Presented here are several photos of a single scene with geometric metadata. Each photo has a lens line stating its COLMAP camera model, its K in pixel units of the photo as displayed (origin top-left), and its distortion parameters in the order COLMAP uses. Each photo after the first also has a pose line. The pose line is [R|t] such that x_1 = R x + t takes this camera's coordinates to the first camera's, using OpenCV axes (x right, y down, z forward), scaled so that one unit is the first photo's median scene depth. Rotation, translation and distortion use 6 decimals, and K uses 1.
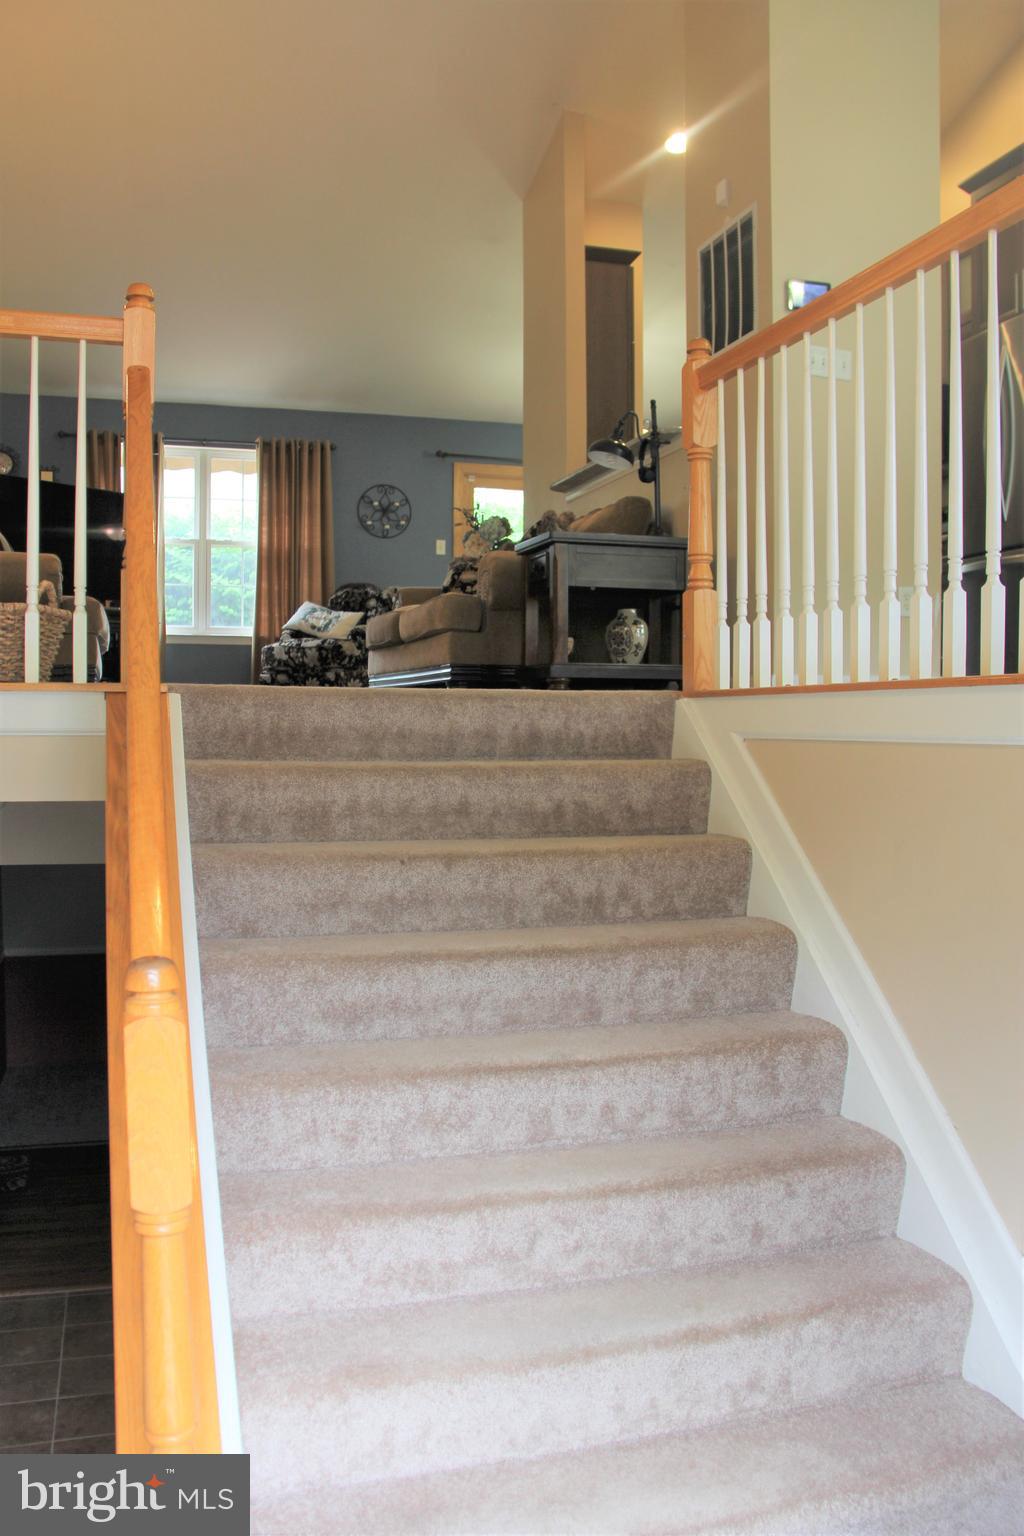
lens RADIAL K [[1242.8, 0, 508.9], [0, 1242.8, 772.7], [0, 0, 1]] dist [-0.176330, 0.145597]
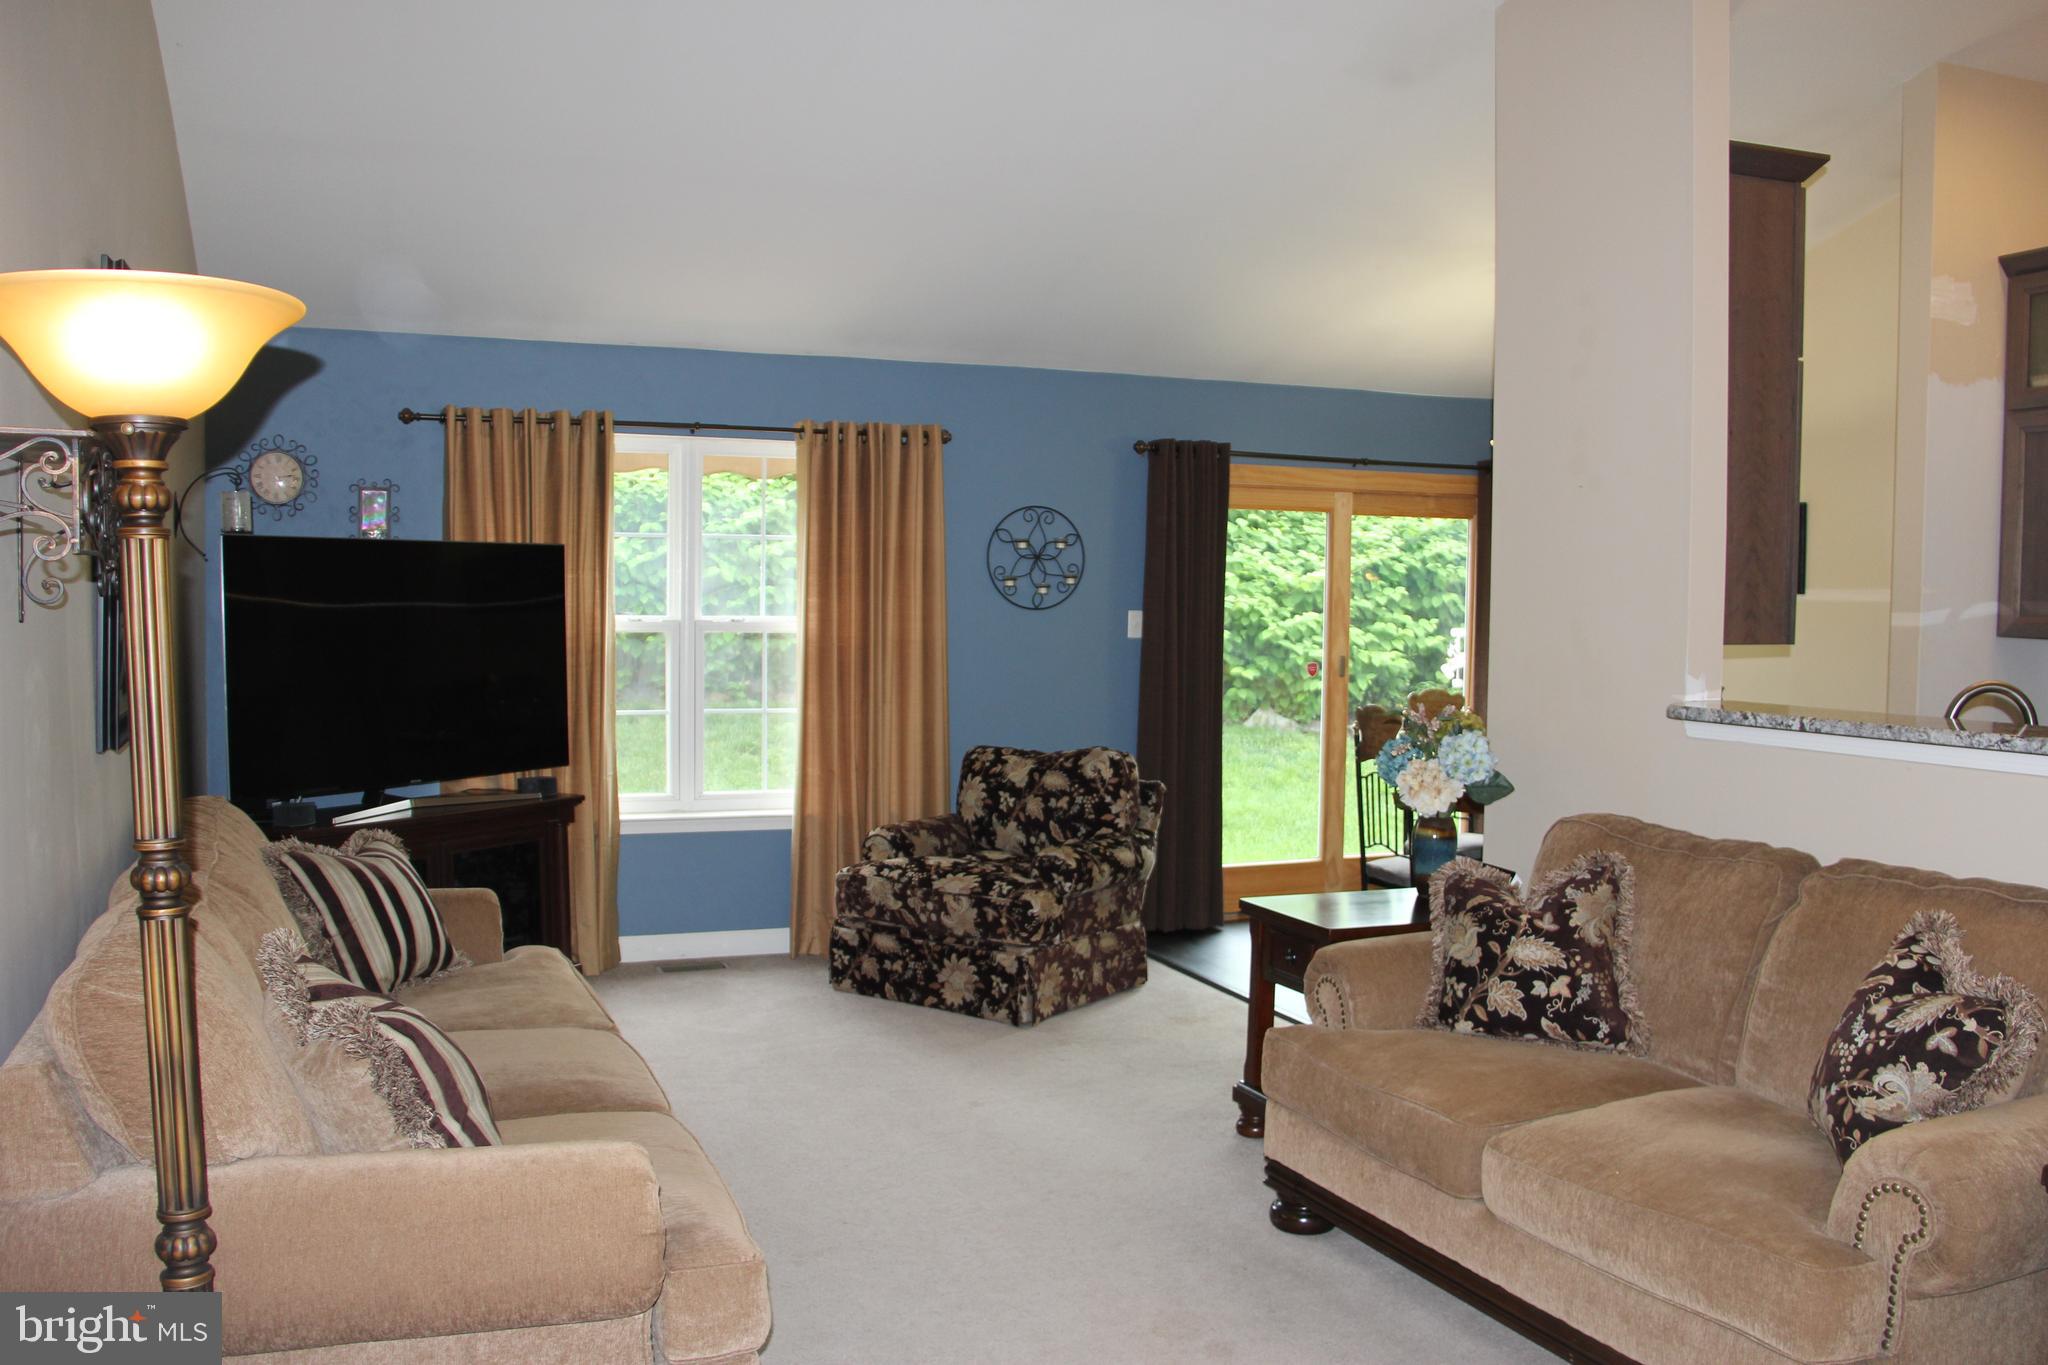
lens RADIAL K [[1698.2, 0, 1037.2], [0, 1698.2, 708.8], [0, 0, 1]] dist [-0.189144, 0.162866]
pose [[0.996319, 0.005499, 0.085542, -0.278298], [-0.007031, 0.999820, 0.017615, -0.278818], [-0.085430, -0.018152, 0.996179, 0.500897]]
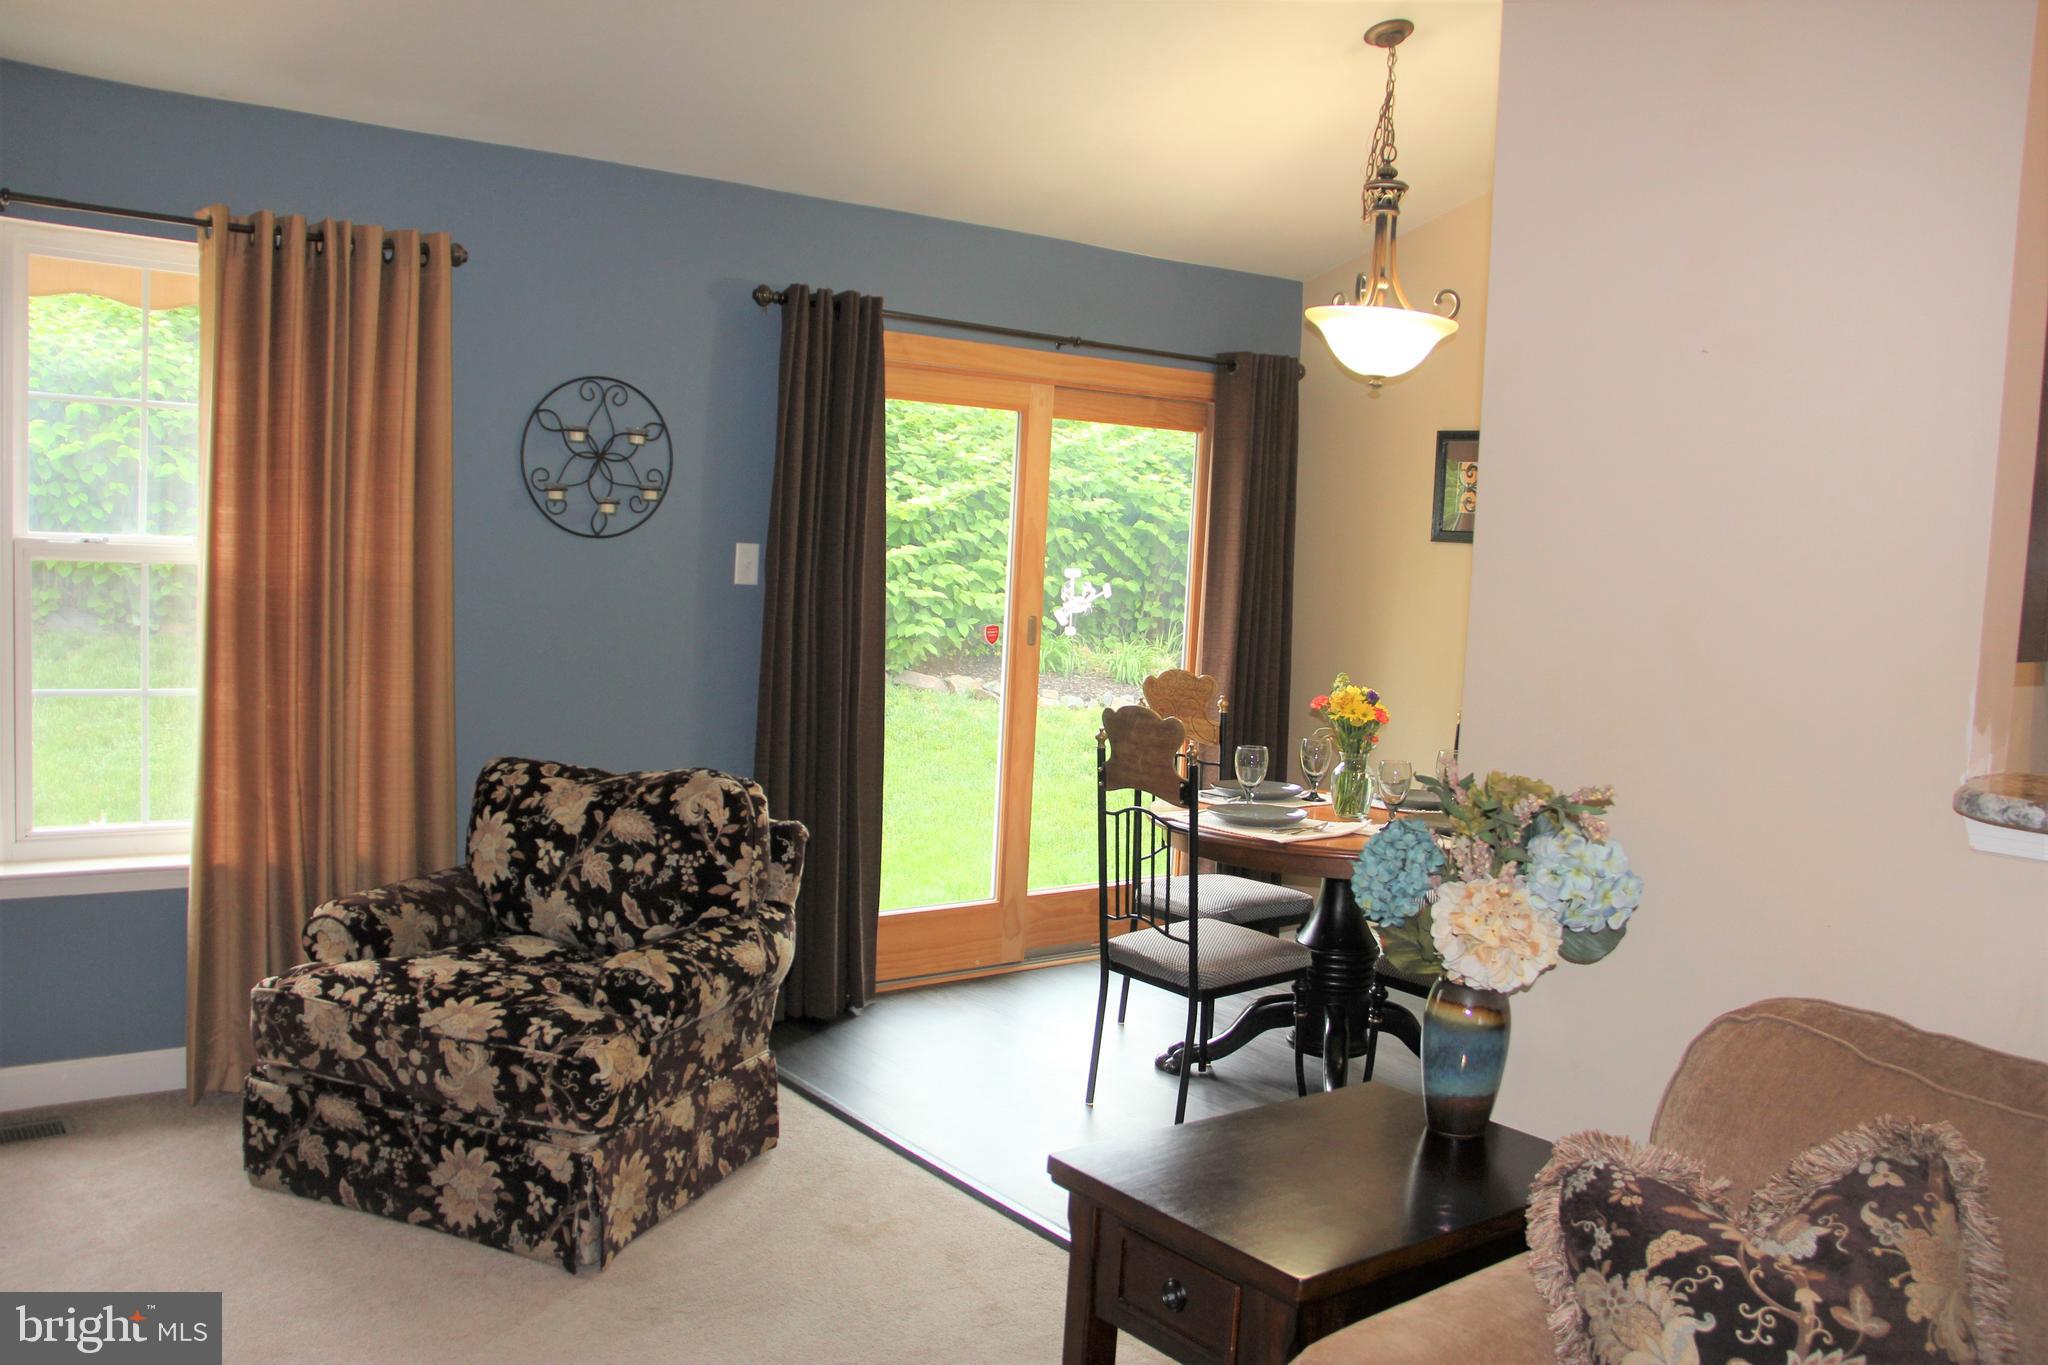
lens RADIAL K [[1698.2, 0, 1037.2], [0, 1698.2, 708.8], [0, 0, 1]] dist [-0.189144, 0.162866]
pose [[0.935901, 0.012781, 0.352031, -0.255941], [-0.034602, 0.997844, 0.055766, -0.299791], [-0.350560, -0.064372, 0.934325, 0.917055]]
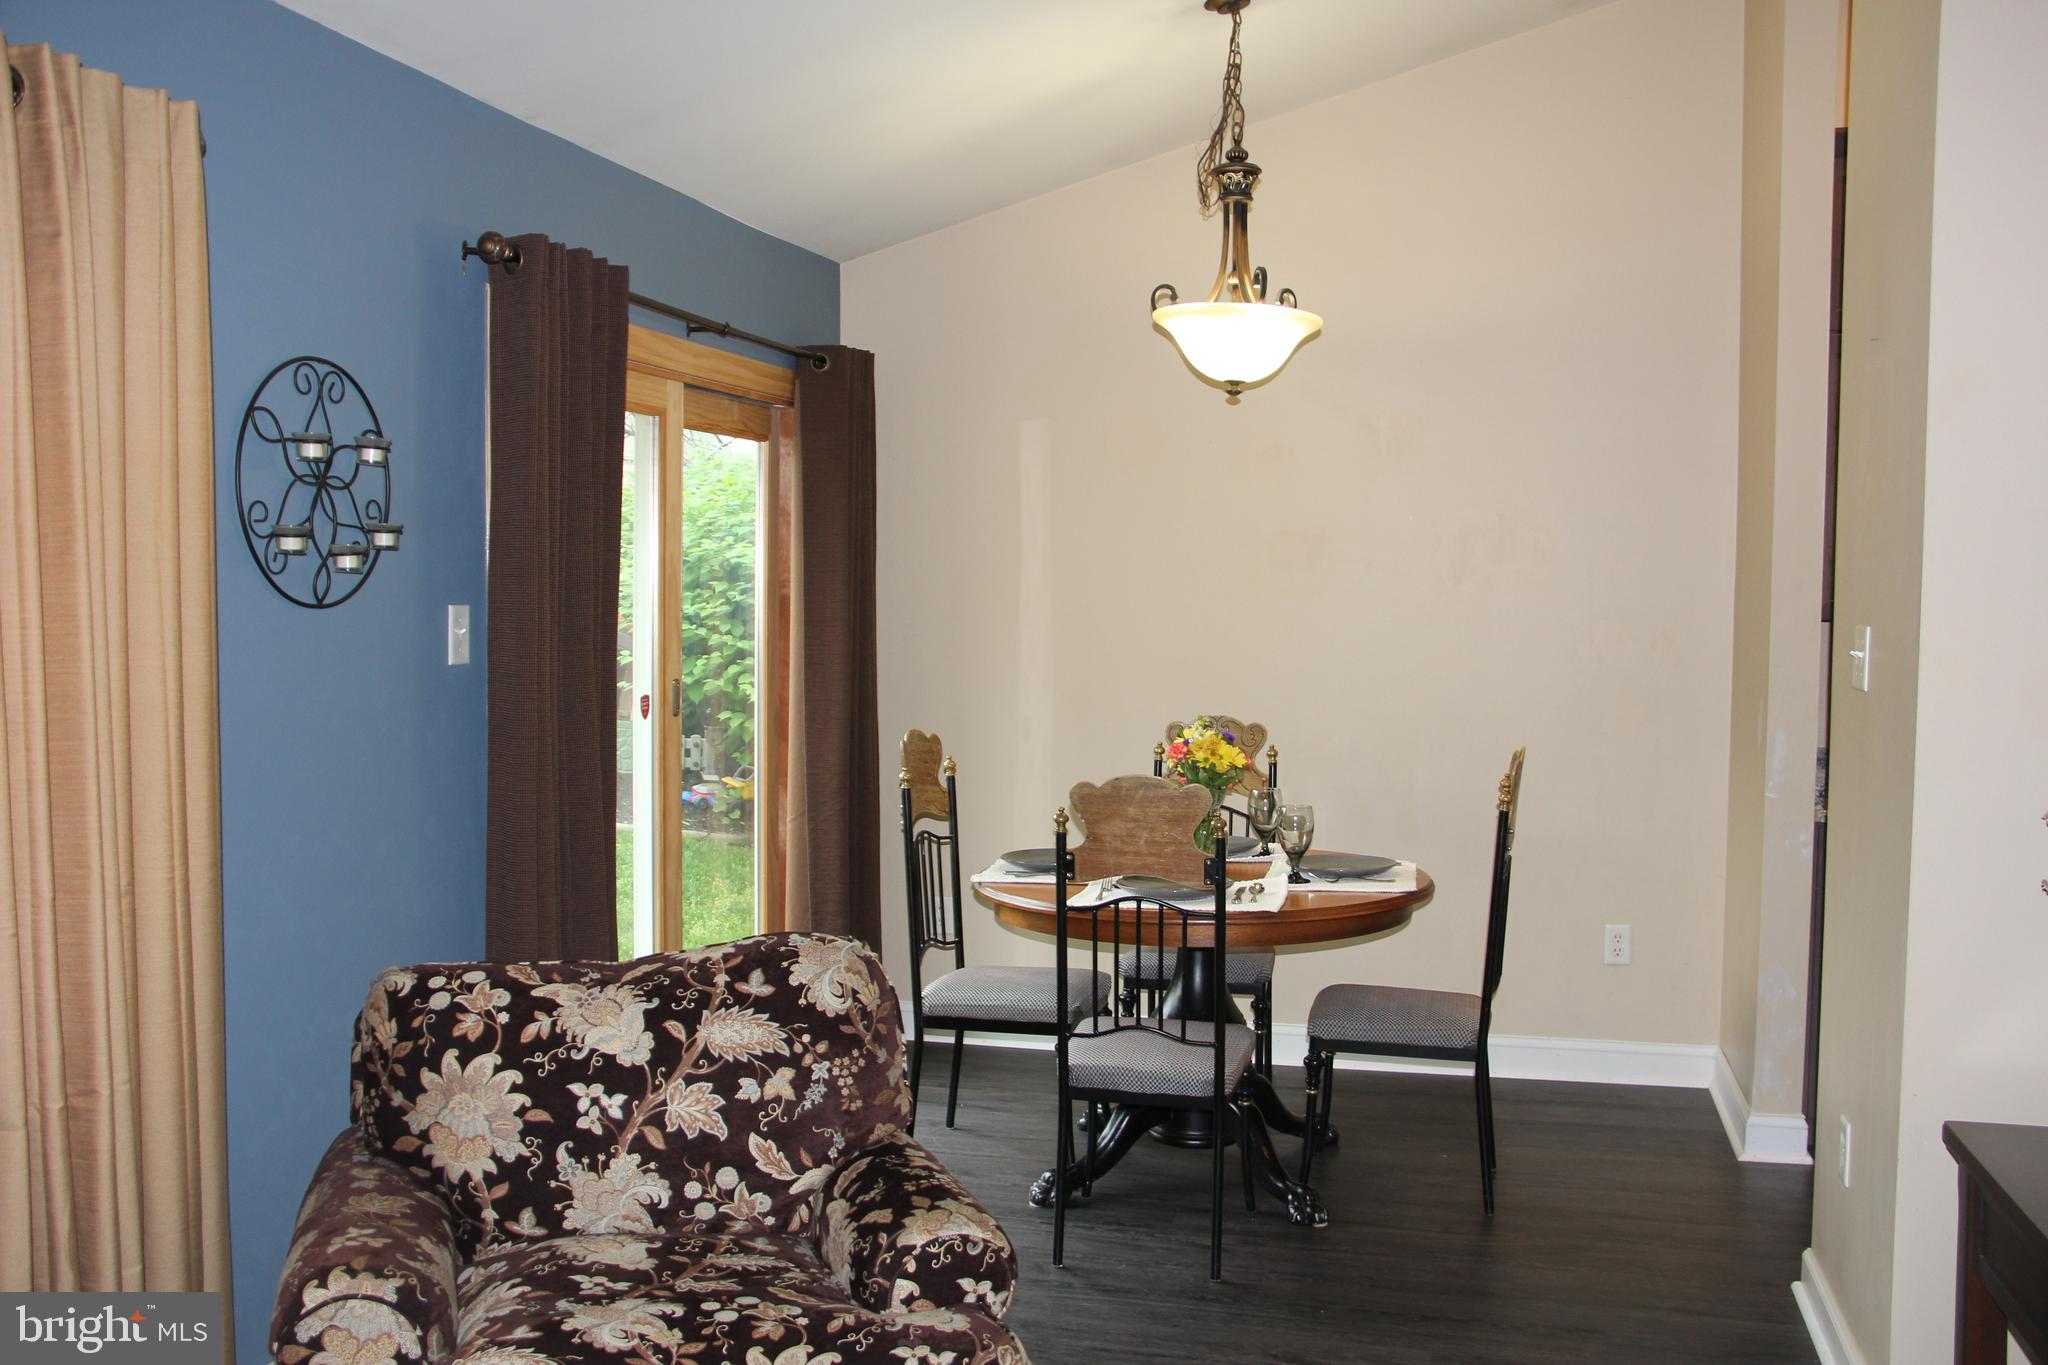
lens RADIAL K [[1849.4, 0, 1045.9], [0, 1849.4, 709.7], [0, 0, 1]] dist [-0.164575, 0.220886]
pose [[0.516735, -0.054154, 0.854431, -0.527122], [0.035318, 0.998496, 0.041926, -0.313465], [-0.855417, 0.008512, 0.517870, 1.254235]]
